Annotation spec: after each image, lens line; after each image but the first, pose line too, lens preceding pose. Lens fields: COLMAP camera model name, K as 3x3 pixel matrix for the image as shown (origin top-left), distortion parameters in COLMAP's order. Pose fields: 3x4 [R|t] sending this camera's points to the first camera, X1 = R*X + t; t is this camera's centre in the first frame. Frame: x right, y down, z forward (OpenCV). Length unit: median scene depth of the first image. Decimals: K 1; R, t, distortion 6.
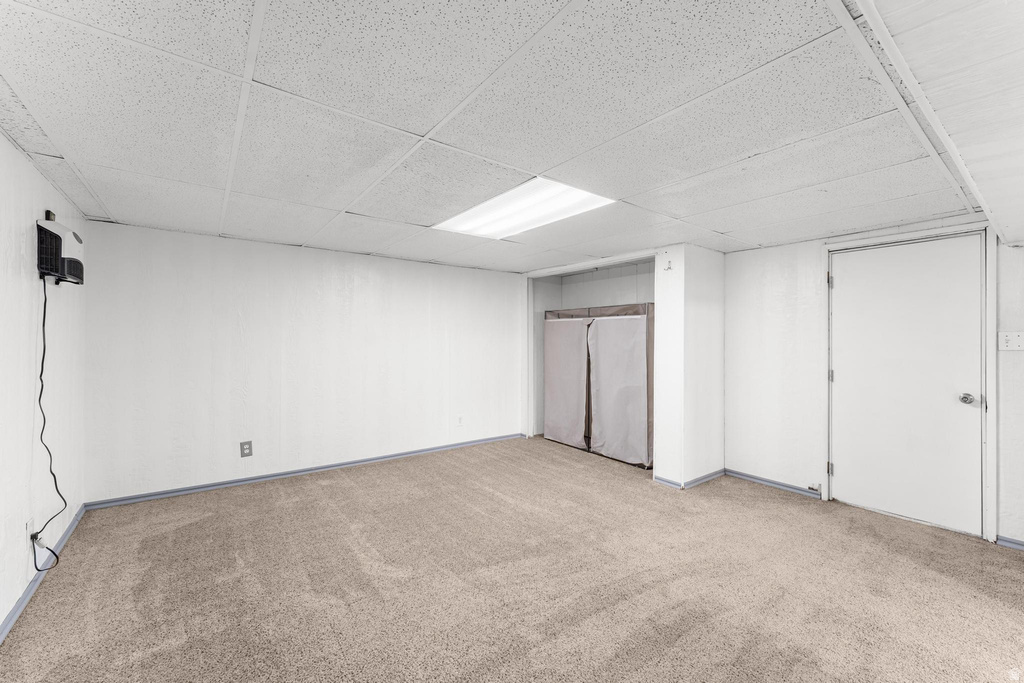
lens RADIAL K [[409.4, 0, 507.9], [0, 409.4, 340.6], [0, 0, 1]] dist [0.001848, 0.000050]
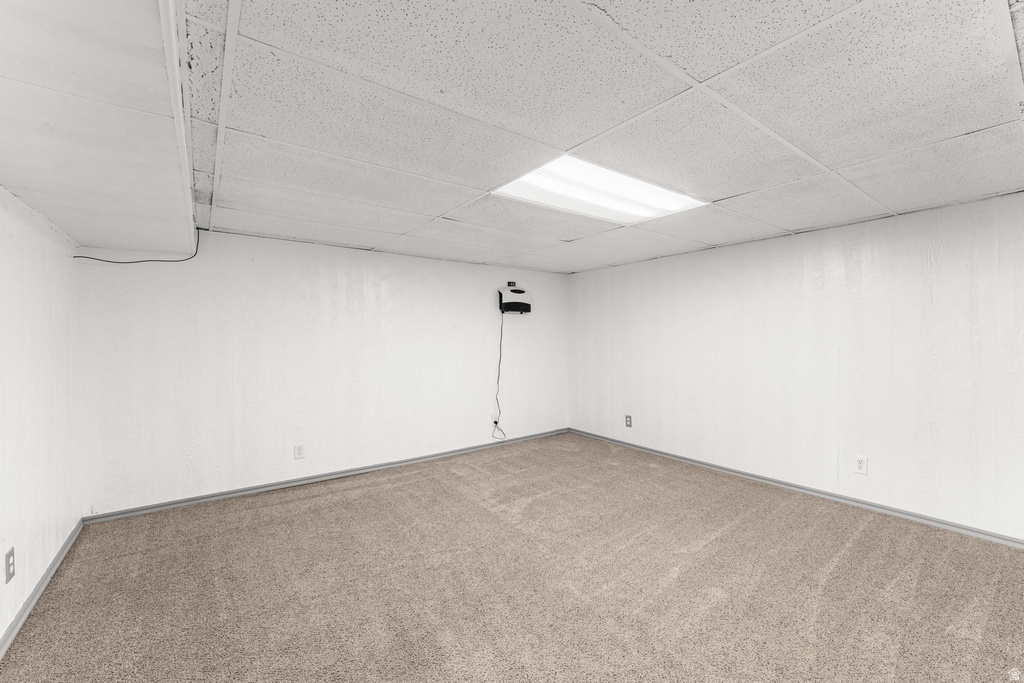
lens RADIAL K [[409.4, 0, 507.9], [0, 409.4, 340.6], [0, 0, 1]] dist [0.001848, 0.000050]
pose [[-0.000828, -0.002038, -0.999998, 0.747079], [0.001977, 0.999996, -0.002040, 0.004623], [0.999998, -0.001978, -0.000824, 0.655722]]
